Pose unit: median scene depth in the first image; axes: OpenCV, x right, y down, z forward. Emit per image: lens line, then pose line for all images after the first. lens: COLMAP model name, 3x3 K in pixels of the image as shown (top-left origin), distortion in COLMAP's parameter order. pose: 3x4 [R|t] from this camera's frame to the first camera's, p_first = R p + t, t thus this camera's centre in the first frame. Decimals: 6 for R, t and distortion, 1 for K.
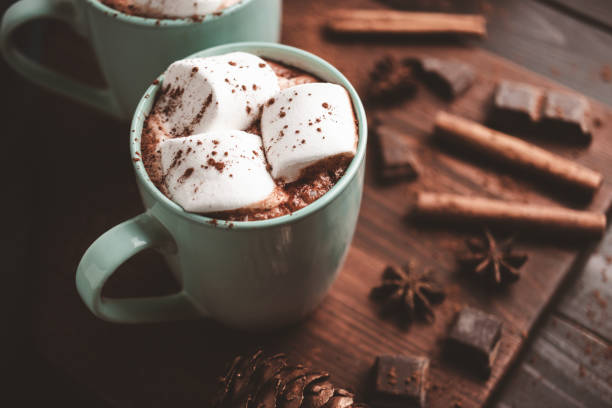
lens RADIAL K [[976.6, 0, 300.7], [0, 976.6, 203.4], [0, 0, 1]] dist [0.066761, 0.000000]
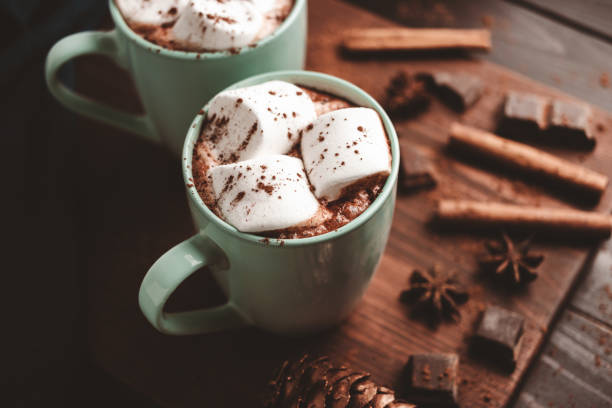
lens RADIAL K [[976.6, 0, 303.3], [0, 976.6, 201.0], [0, 0, 1]] dist [0.066761, 0.000000]
pose [[0.999030, -0.039505, 0.019454, -0.059755], [0.039448, 0.999216, 0.003294, -0.024367], [-0.019569, -0.002524, 0.999805, -0.087107]]
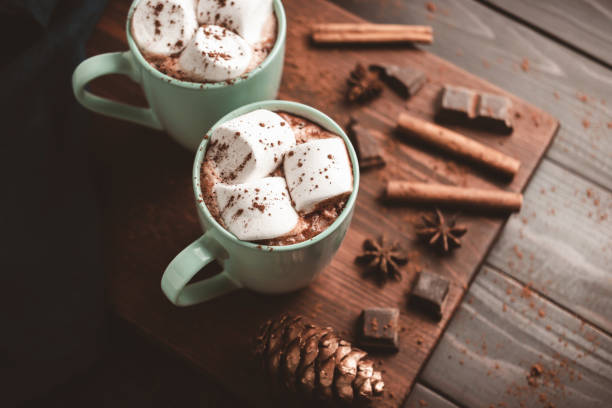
lens RADIAL K [[976.6, 0, 296.4], [0, 976.6, 187.4], [0, 0, 1]] dist [0.066761, 0.000000]
pose [[0.997198, -0.038162, 0.064348, -0.111674], [0.027139, 0.986050, 0.164220, -0.277178], [-0.069717, -0.162013, 0.984323, -0.391519]]
